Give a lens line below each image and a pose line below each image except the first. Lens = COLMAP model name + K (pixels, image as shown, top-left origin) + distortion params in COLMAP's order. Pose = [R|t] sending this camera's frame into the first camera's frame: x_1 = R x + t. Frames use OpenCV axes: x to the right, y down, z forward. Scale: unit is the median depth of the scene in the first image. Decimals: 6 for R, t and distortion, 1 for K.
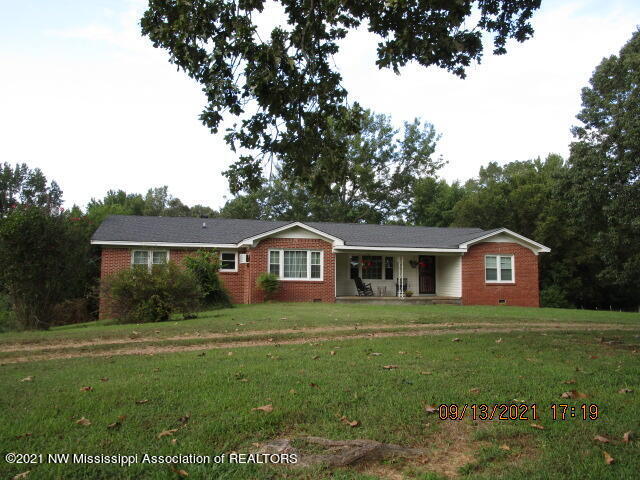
lens RADIAL K [[515.5, 0, 322.8], [0, 515.5, 241.5], [0, 0, 1]] dist [-0.022919, -0.003505]
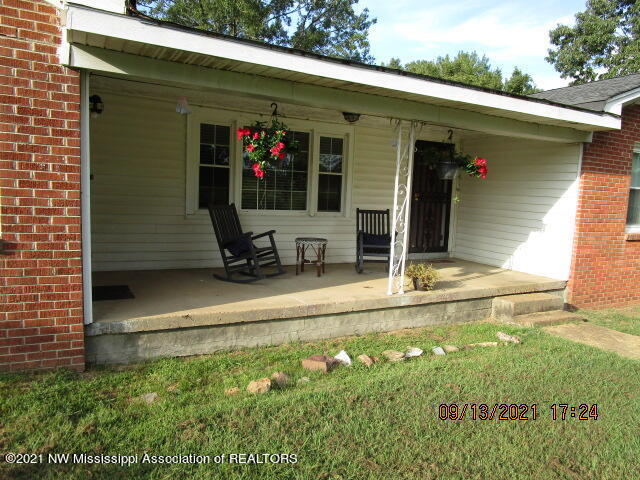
lens RADIAL K [[453.6, 0, 323.1], [0, 453.6, 240.9], [0, 0, 1]] dist [-0.026386, 0.010407]
pose [[0.969312, 0.006400, 0.245750, 0.060228], [-0.055296, 0.979721, 0.192586, 0.040136], [-0.239534, -0.200265, 0.950009, 0.766032]]
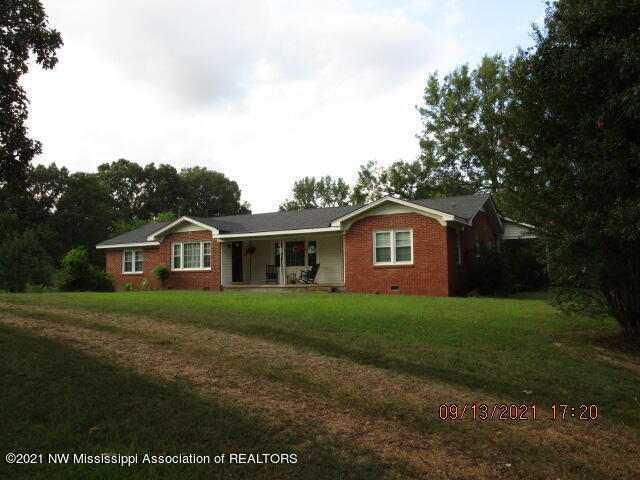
lens RADIAL K [[553.4, 0, 315.6], [0, 553.4, 239.6], [0, 0, 1]] dist [-0.019915, -0.011743]
pose [[0.733356, -0.071703, -0.676053, 0.836928], [0.077183, 0.996774, -0.021993, 0.051092], [0.675449, -0.036051, 0.736524, 0.289762]]
